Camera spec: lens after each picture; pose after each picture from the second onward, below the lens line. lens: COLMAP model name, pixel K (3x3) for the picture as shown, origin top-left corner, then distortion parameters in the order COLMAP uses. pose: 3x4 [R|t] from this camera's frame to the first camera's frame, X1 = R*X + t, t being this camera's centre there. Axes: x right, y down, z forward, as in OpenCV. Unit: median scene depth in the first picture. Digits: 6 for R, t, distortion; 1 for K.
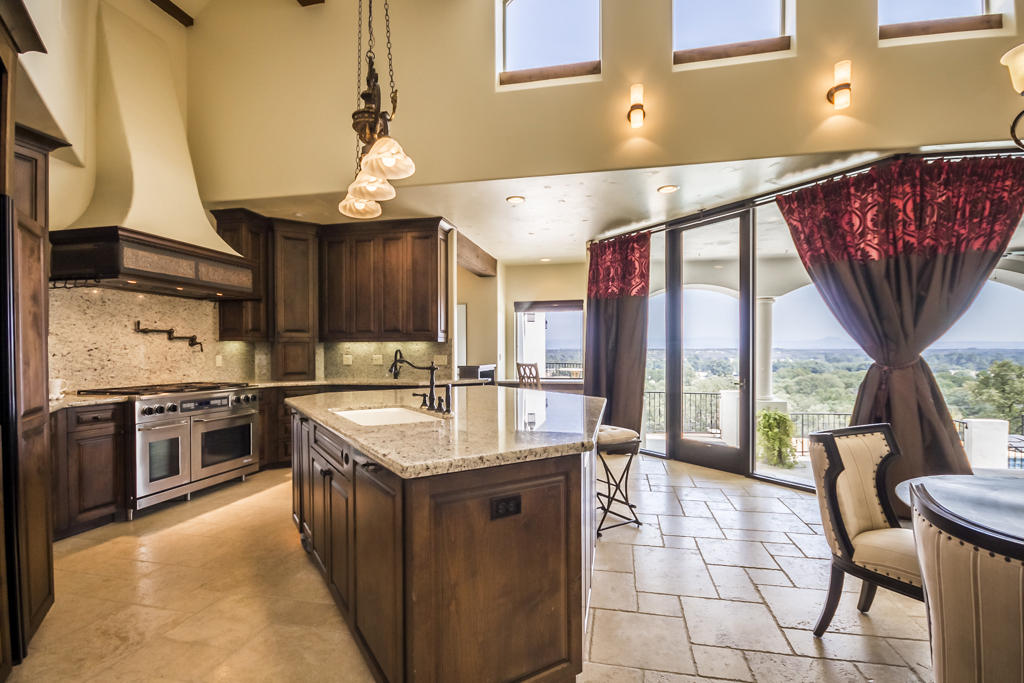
lens RADIAL K [[484.7, 0, 523.2], [0, 484.7, 352.9], [0, 0, 1]] dist [0.001425, -0.000242]
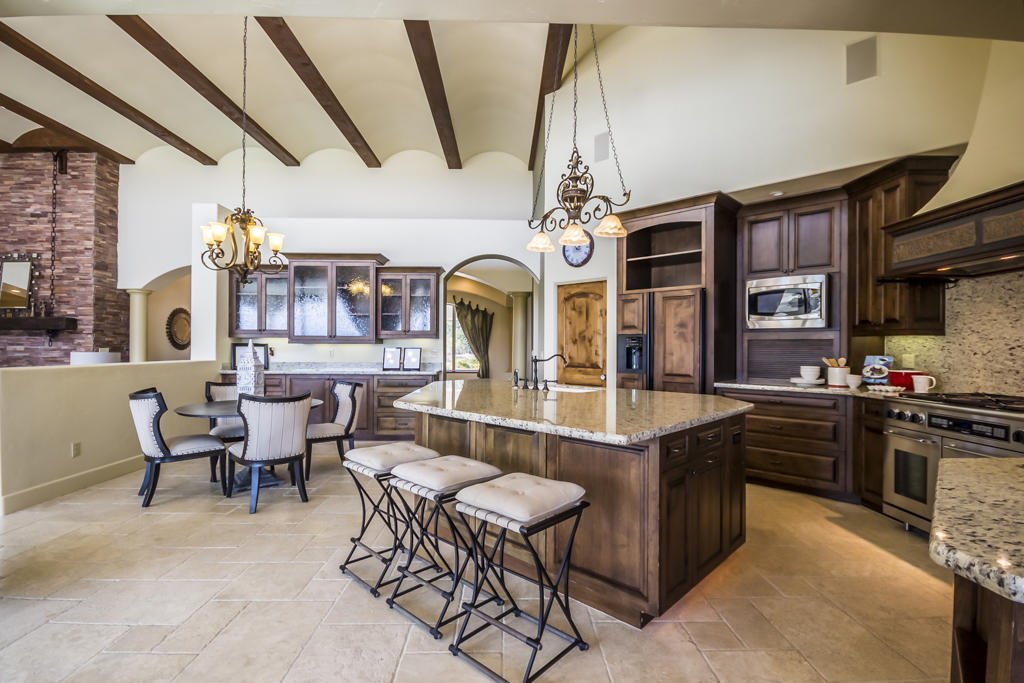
lens RADIAL K [[484.7, 0, 523.2], [0, 484.7, 352.9], [0, 0, 1]] dist [0.001425, -0.000242]
pose [[-0.972051, 0.001704, -0.234765, 0.124866], [-0.001320, 0.999918, 0.012720, -0.007671], [0.234768, 0.012675, -0.971969, 1.646255]]
